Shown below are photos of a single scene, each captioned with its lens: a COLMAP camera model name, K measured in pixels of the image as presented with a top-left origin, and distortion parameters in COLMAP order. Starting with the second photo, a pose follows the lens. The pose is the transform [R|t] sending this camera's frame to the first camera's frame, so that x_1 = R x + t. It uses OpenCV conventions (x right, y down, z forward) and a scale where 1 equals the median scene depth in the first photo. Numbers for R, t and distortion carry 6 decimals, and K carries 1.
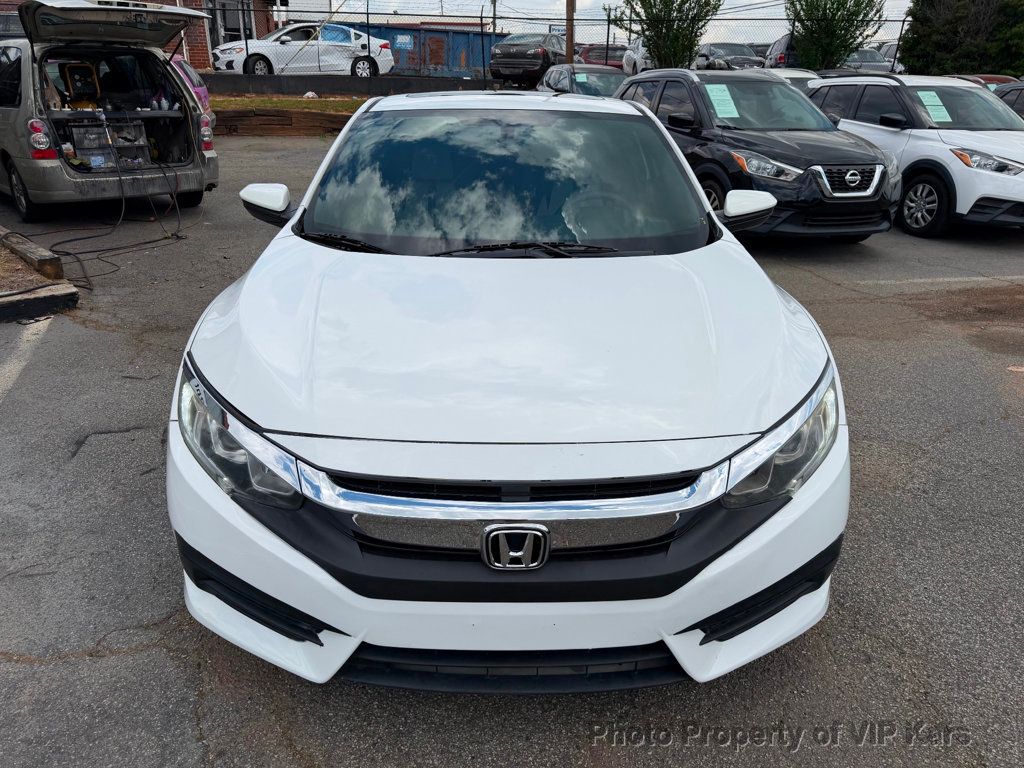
lens RADIAL K [[741.8, 0, 508.7], [0, 741.8, 386.9], [0, 0, 1]] dist [0.008970, -0.014575]
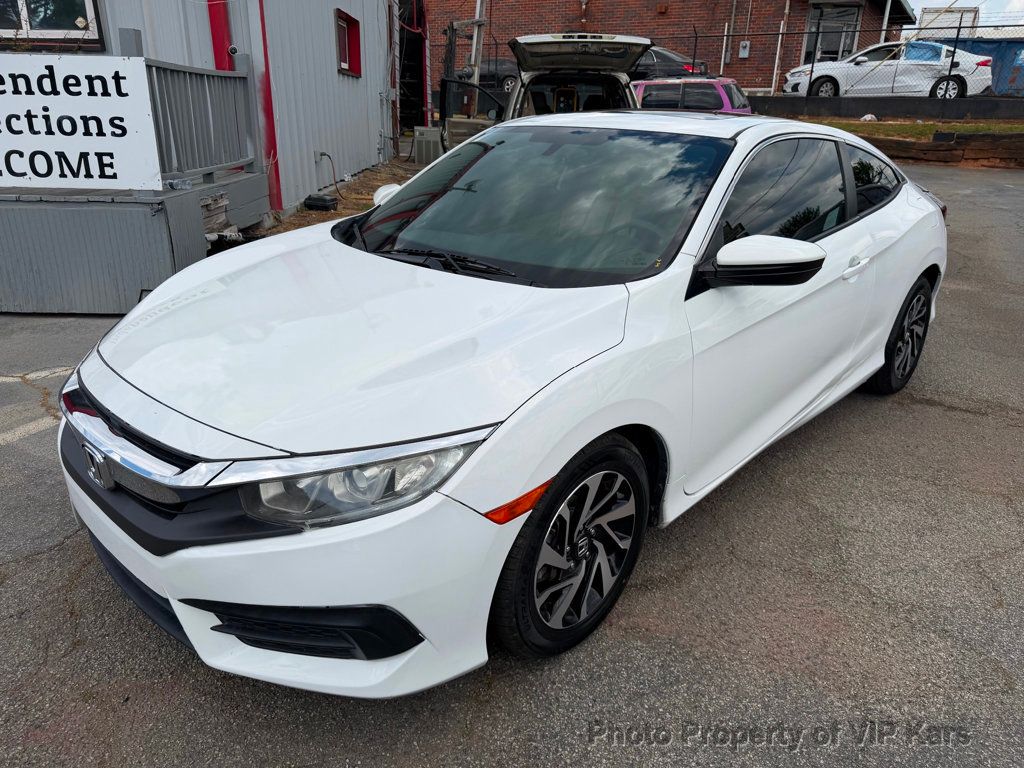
lens RADIAL K [[741.8, 0, 507.1], [0, 741.8, 385.0], [0, 0, 1]] dist [0.008970, -0.014575]
pose [[0.710202, 0.248107, -0.658829, 0.256145], [-0.267244, 0.960803, 0.073743, -0.037797], [0.651301, 0.123696, 0.748669, 0.099770]]
